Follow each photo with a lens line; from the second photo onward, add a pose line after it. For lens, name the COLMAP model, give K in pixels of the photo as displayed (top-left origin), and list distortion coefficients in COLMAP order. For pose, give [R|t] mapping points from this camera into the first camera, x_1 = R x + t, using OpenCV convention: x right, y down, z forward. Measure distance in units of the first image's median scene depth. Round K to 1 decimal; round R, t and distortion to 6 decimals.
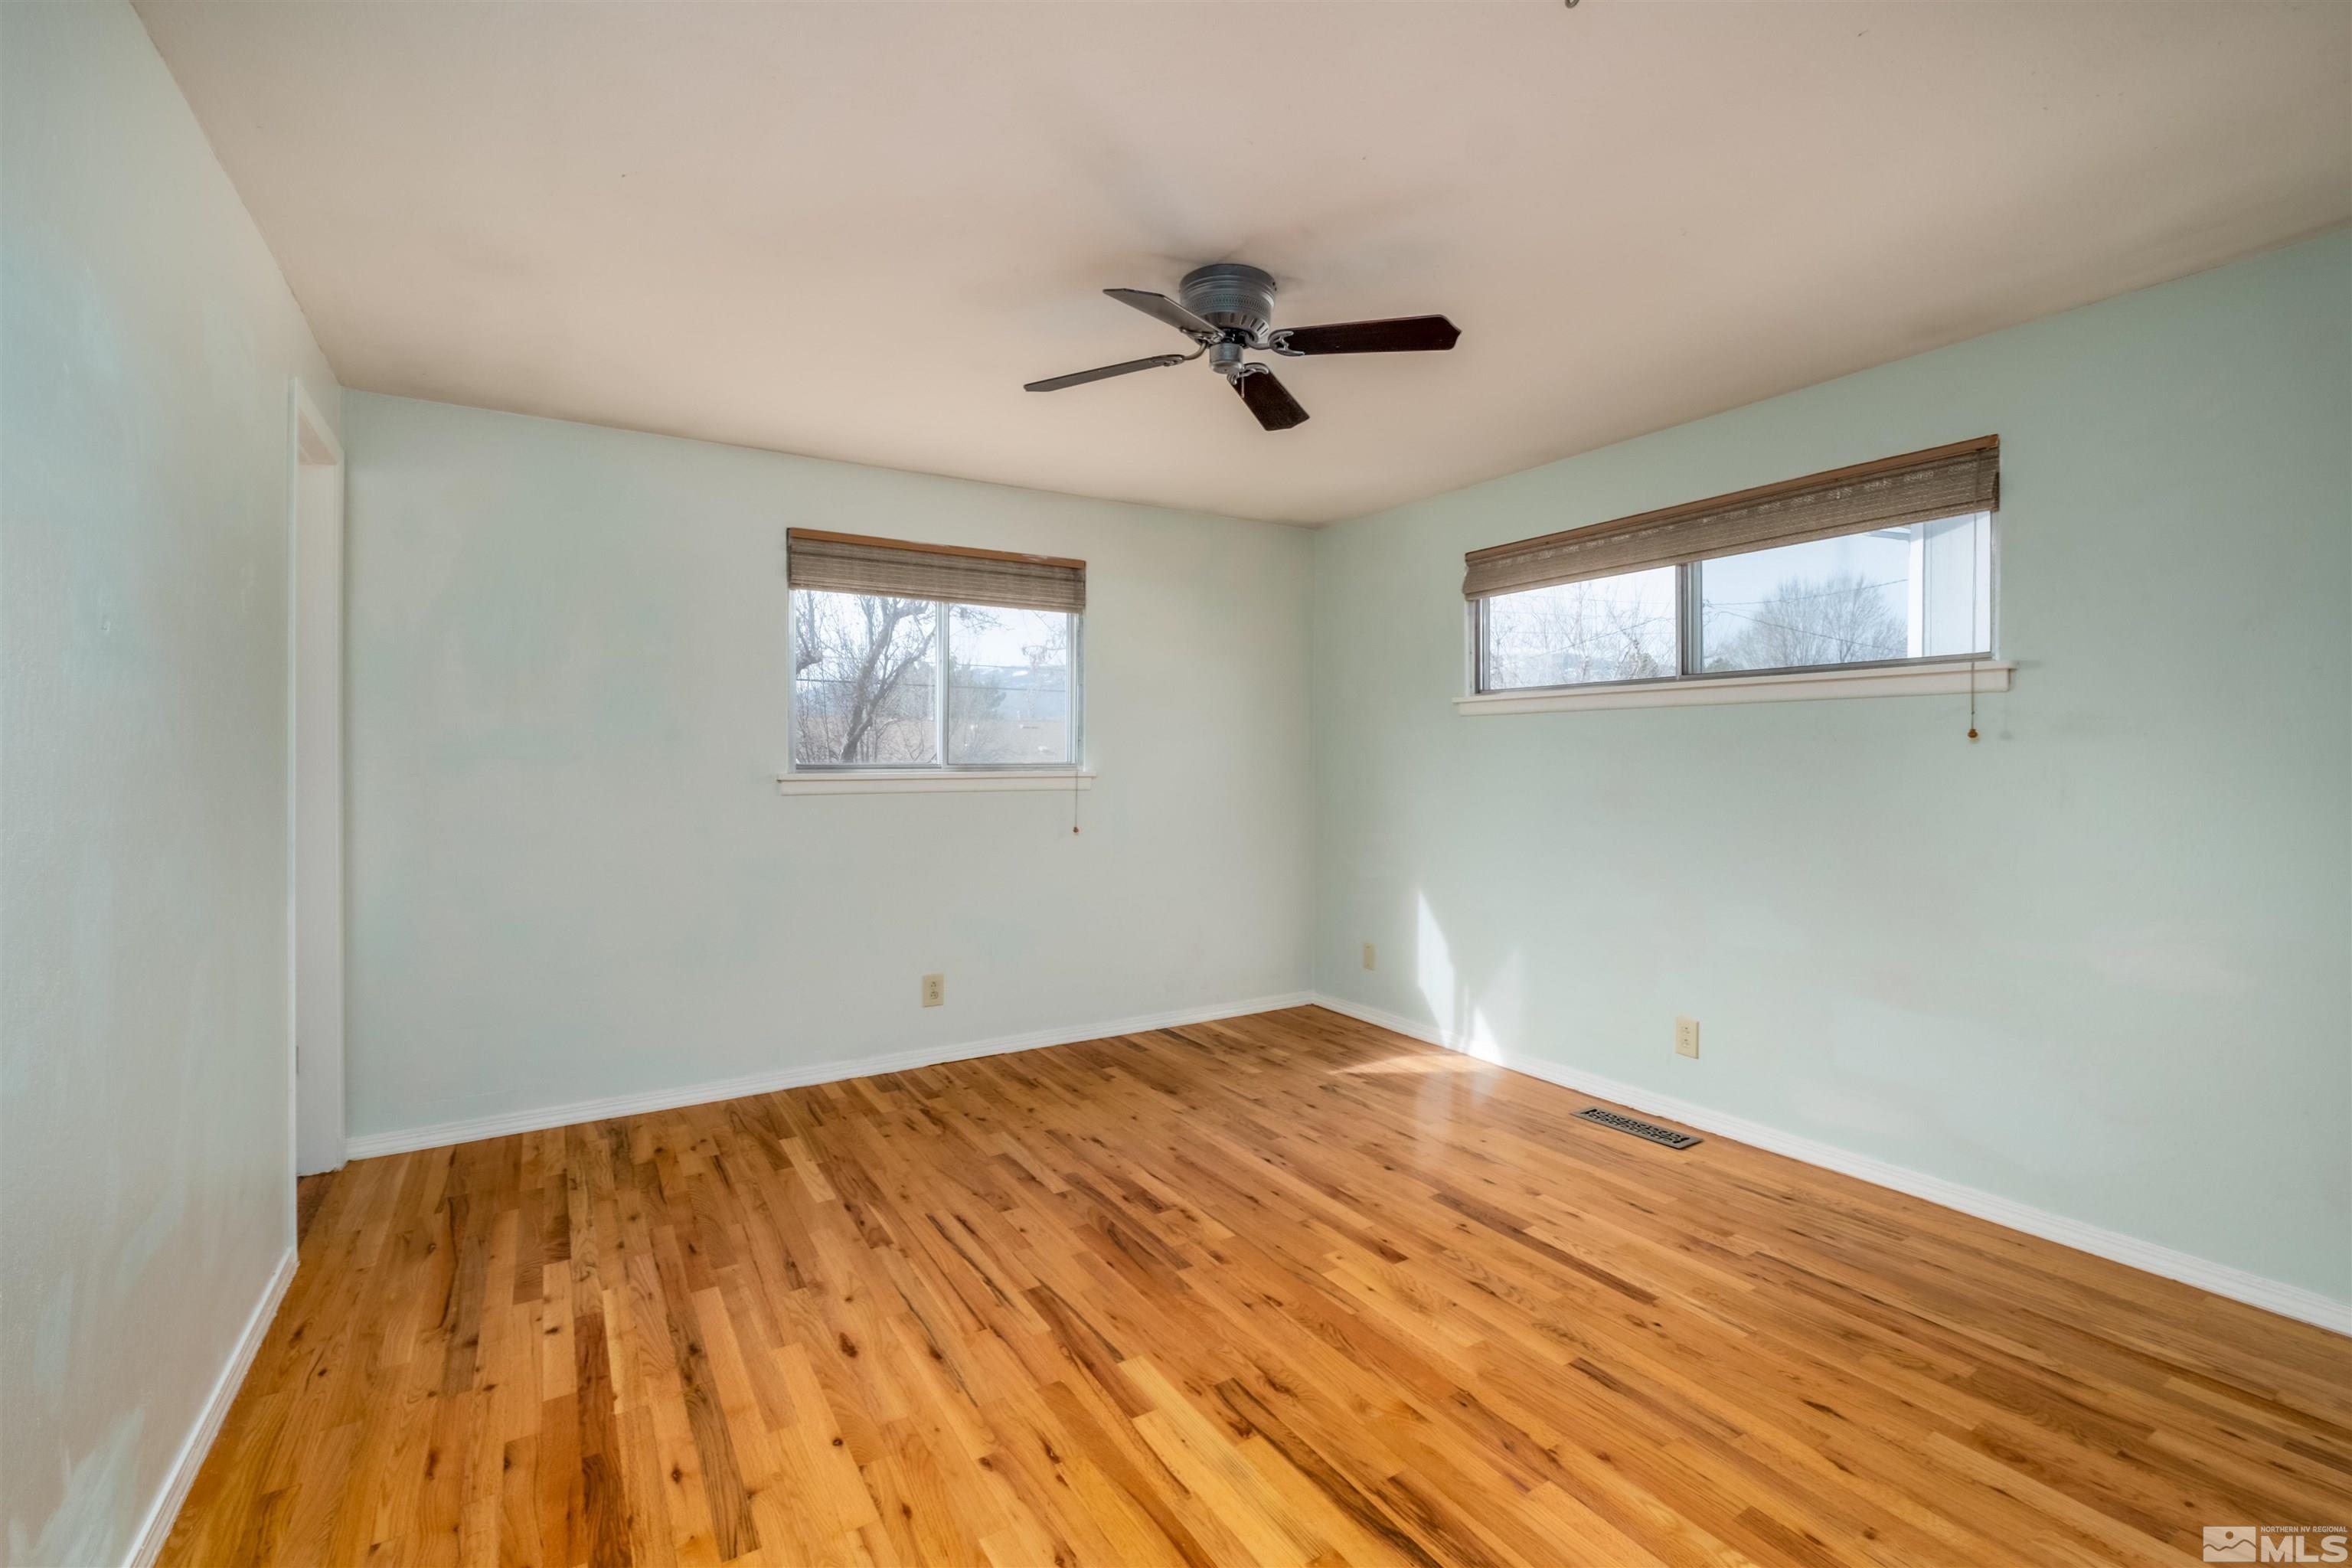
lens RADIAL K [[1027.5, 0, 1181.3], [0, 1027.5, 758.6], [0, 0, 1]] dist [-0.001226, 0.000099]
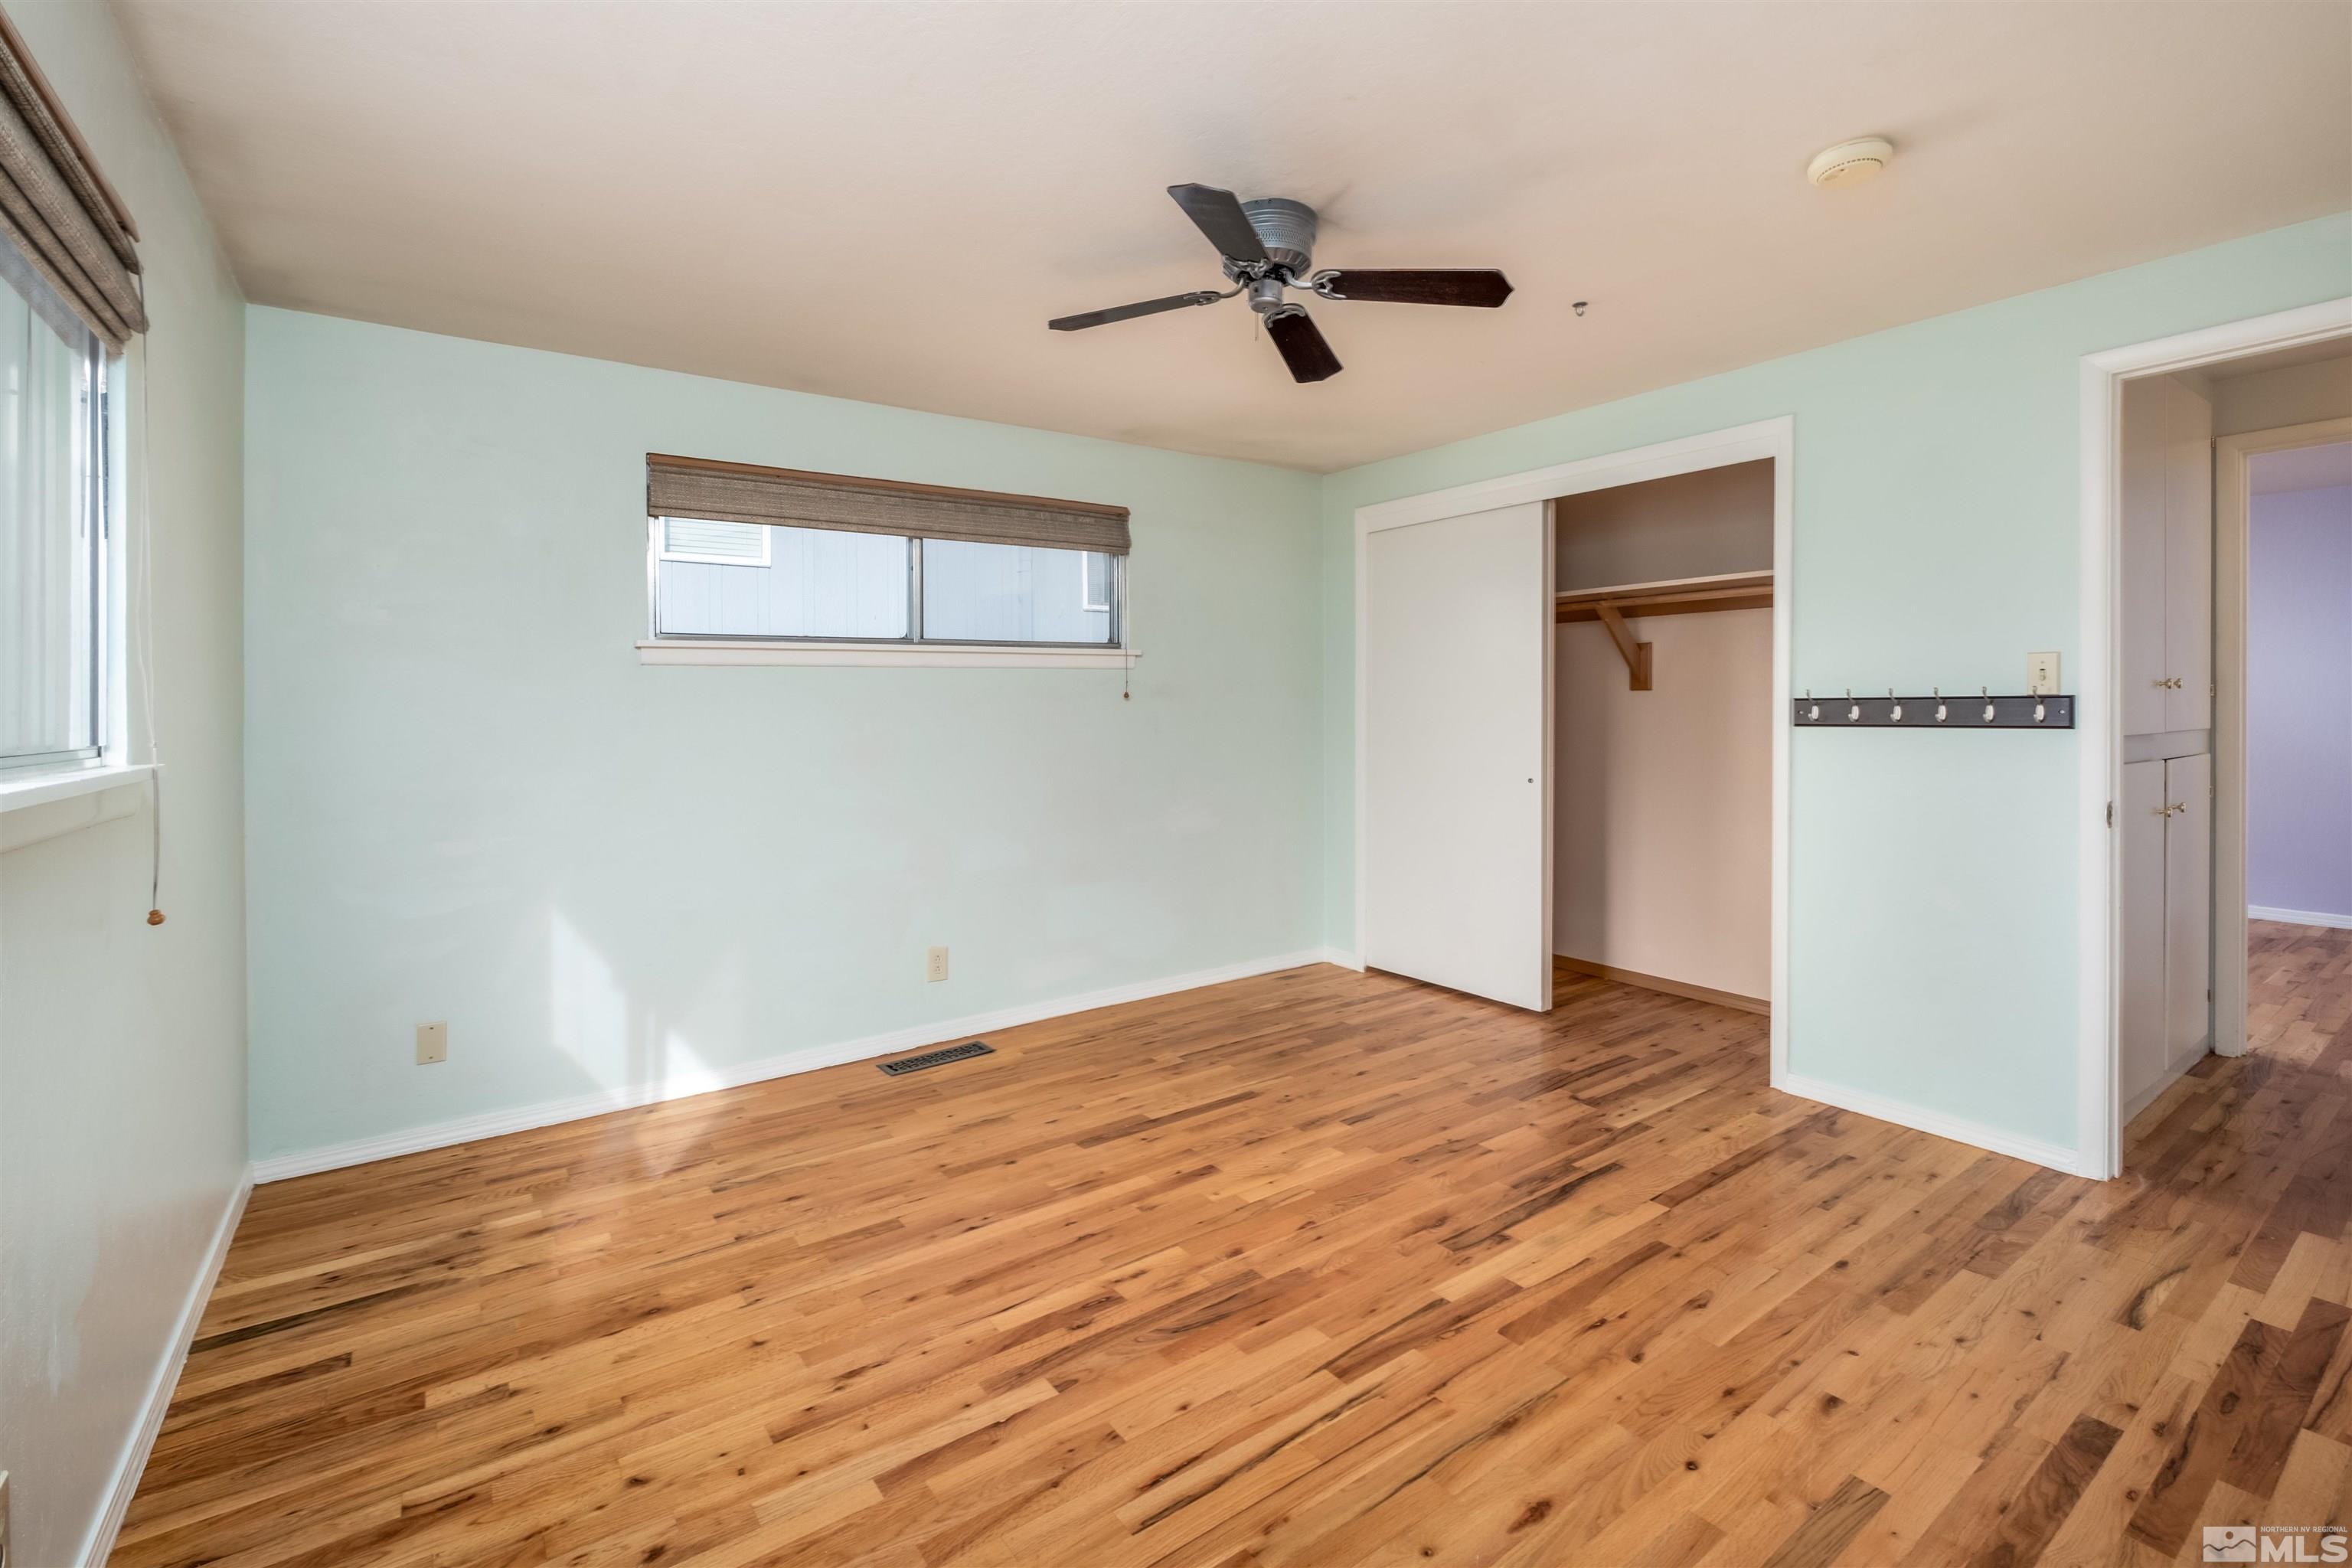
lens RADIAL K [[1027.5, 0, 1181.3], [0, 1027.5, 758.6], [0, 0, 1]] dist [-0.001226, 0.000099]
pose [[-0.066232, -0.049442, 0.996579, -0.799603], [0.013796, 0.998631, 0.050461, -0.008781], [-0.997709, 0.017091, -0.065459, 1.016246]]
